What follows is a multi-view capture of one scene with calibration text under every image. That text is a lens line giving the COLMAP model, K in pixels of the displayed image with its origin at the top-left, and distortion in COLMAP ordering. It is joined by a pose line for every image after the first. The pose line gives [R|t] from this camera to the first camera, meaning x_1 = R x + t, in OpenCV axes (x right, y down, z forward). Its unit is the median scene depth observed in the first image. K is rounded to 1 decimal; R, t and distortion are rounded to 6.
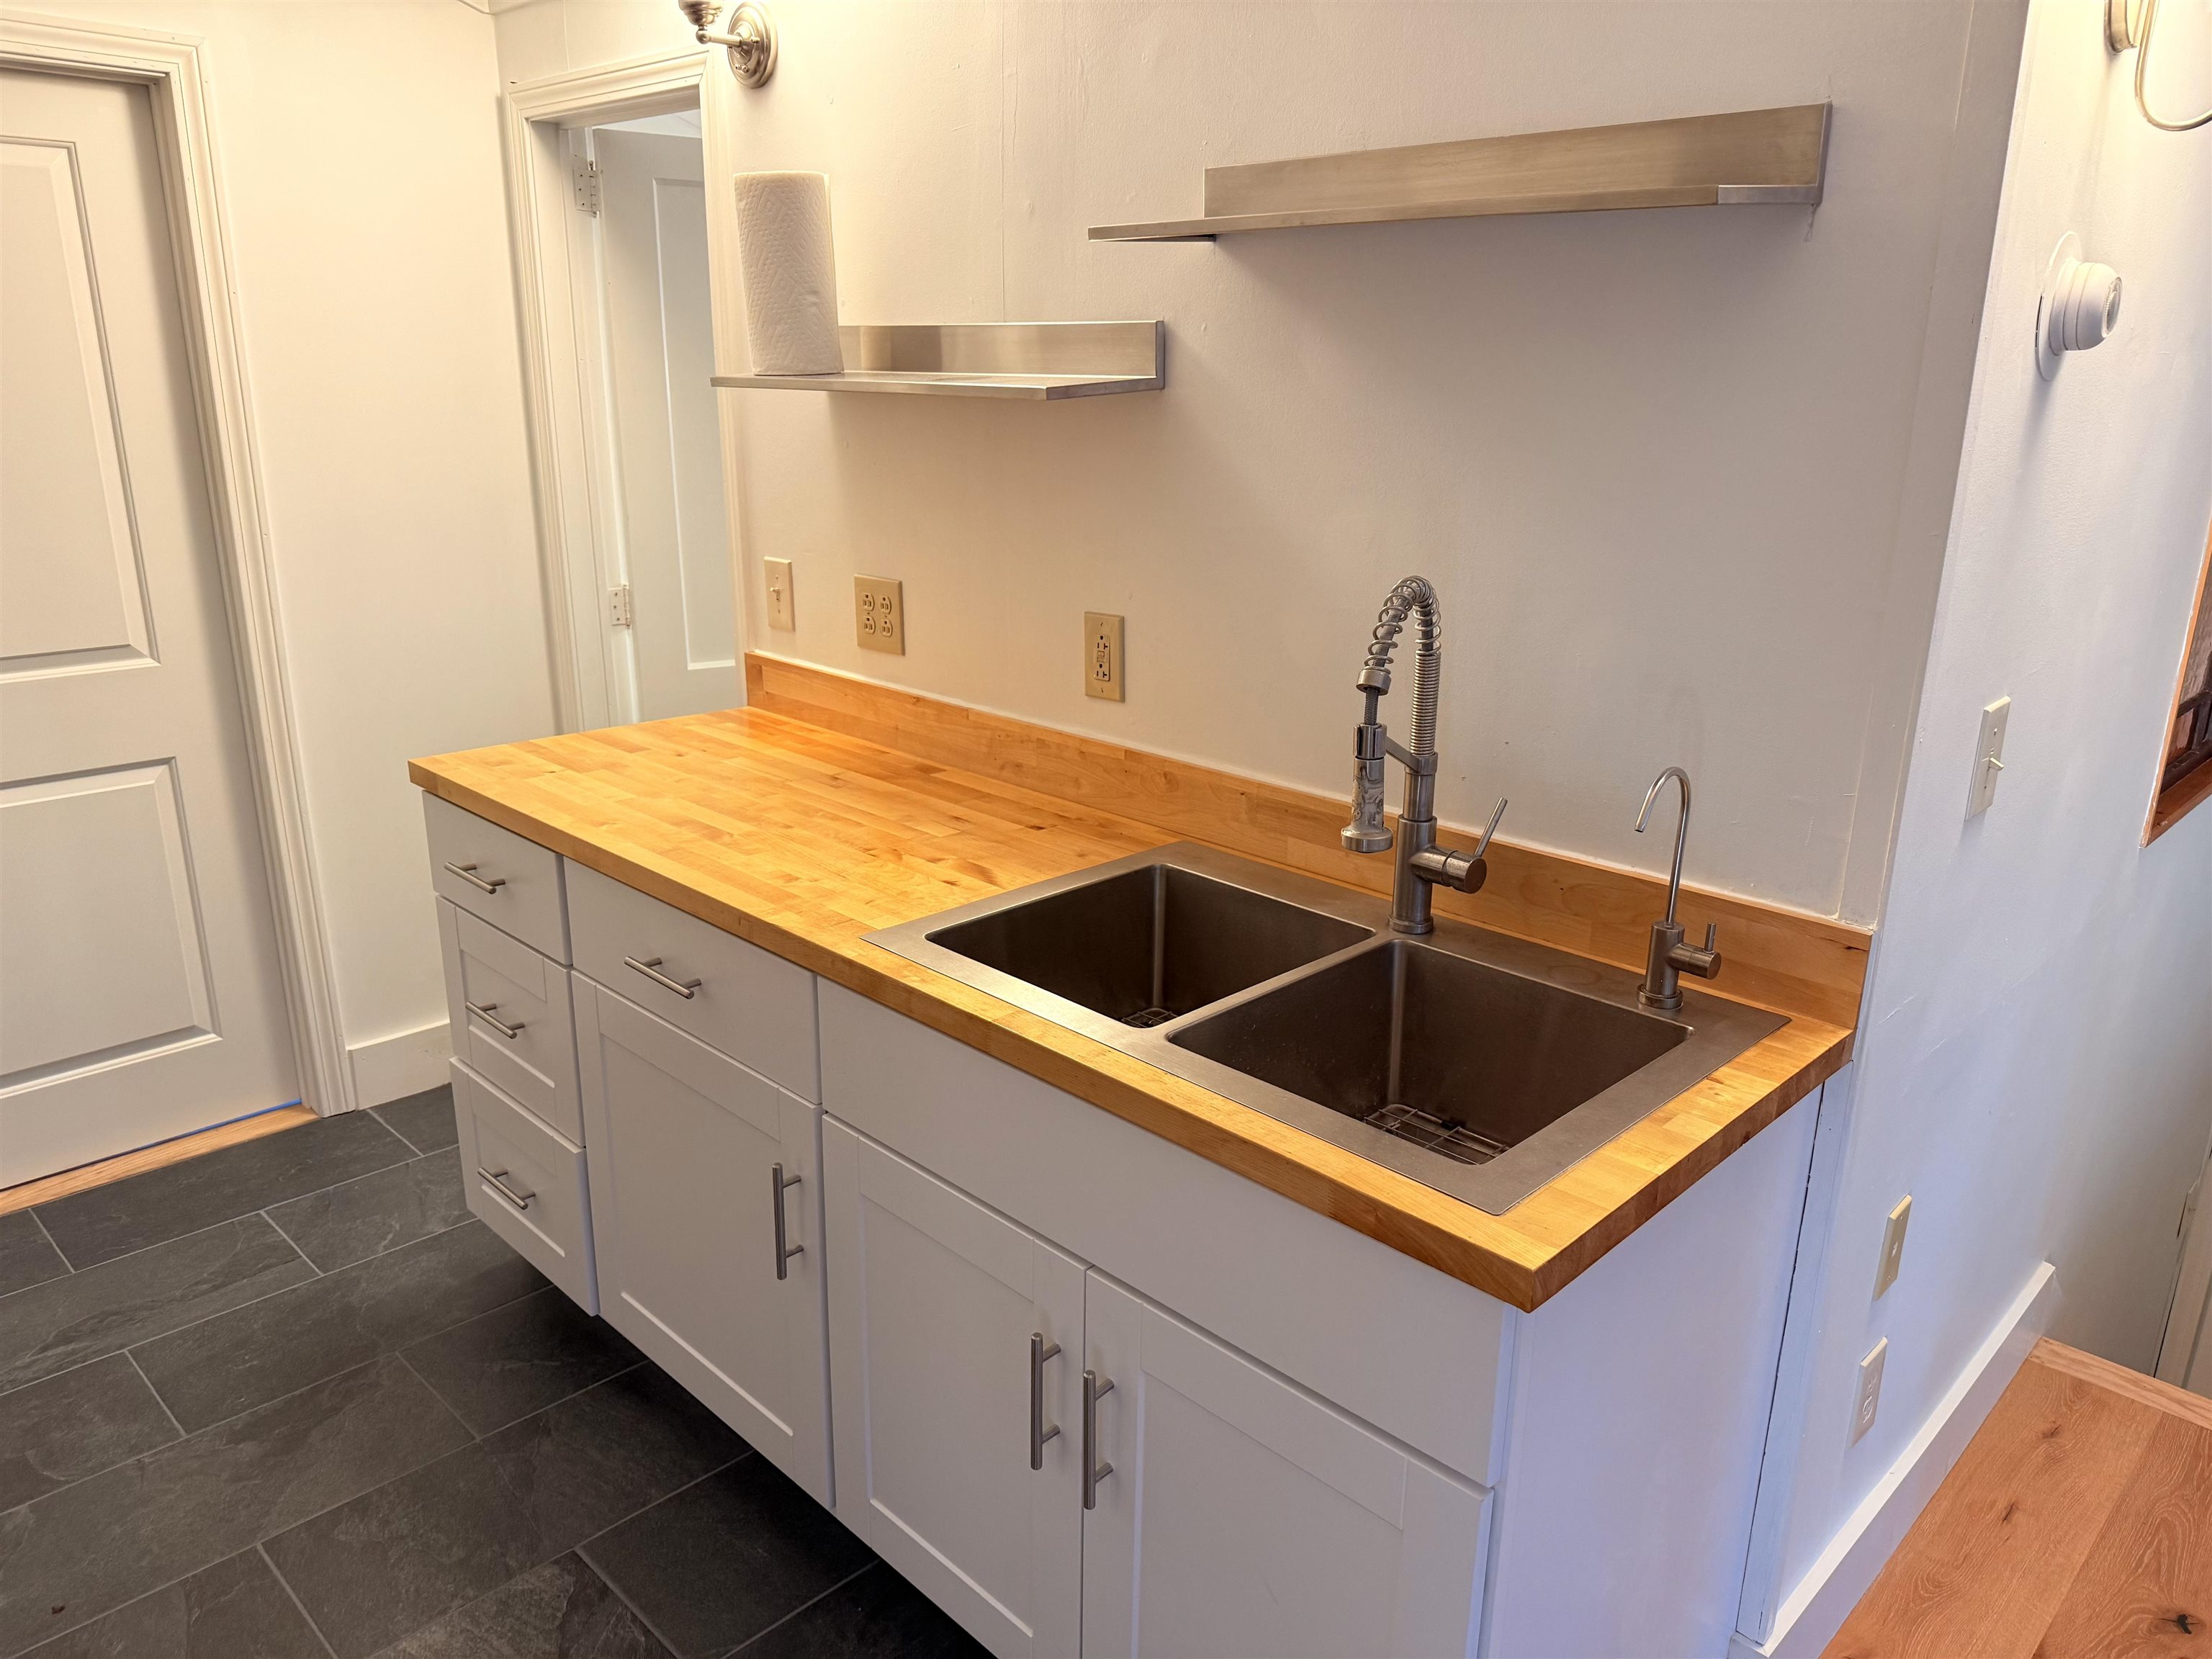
lens RADIAL K [[1542.0, 0, 1118.6], [0, 1542.0, 822.4], [0, 0, 1]] dist [-0.000052, 0.000942]
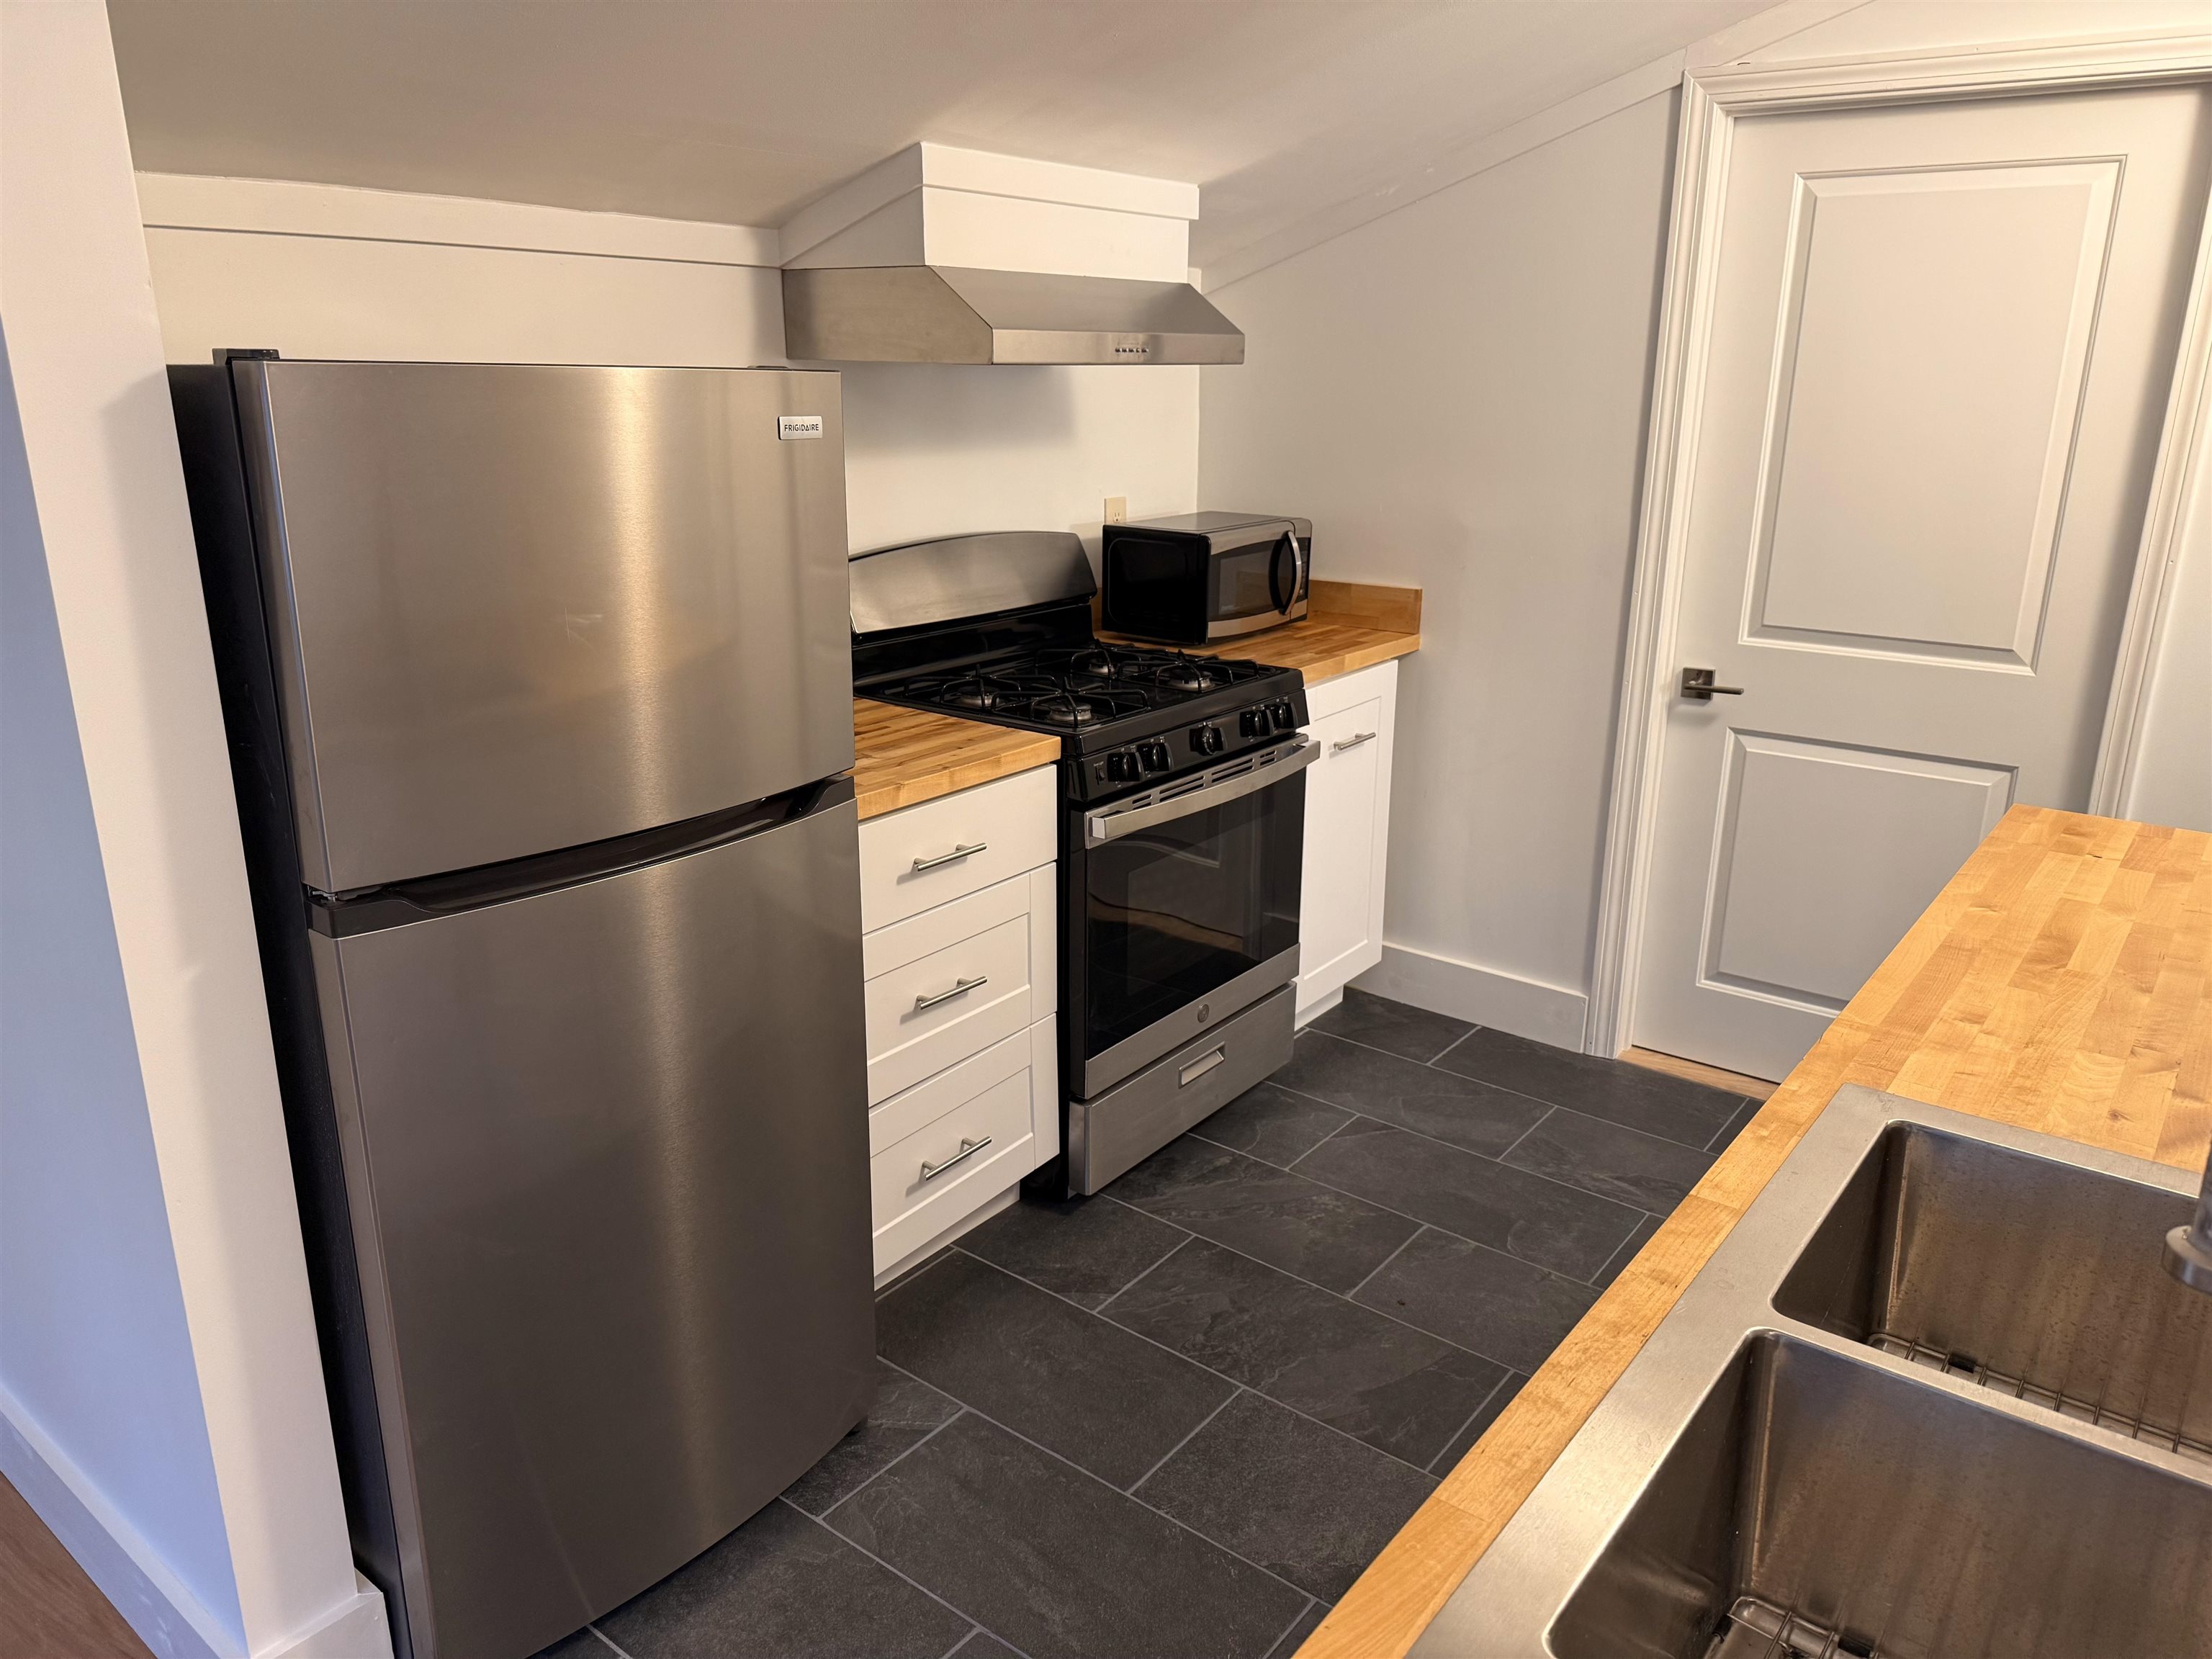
lens RADIAL K [[1542.0, 0, 1118.6], [0, 1542.0, 822.4], [0, 0, 1]] dist [-0.000052, 0.000942]
pose [[0.123776, 0.269734, -0.954947, 0.396754], [-0.287398, 0.930845, 0.225675, -0.094922], [0.949780, 0.246517, 0.192737, 0.368582]]
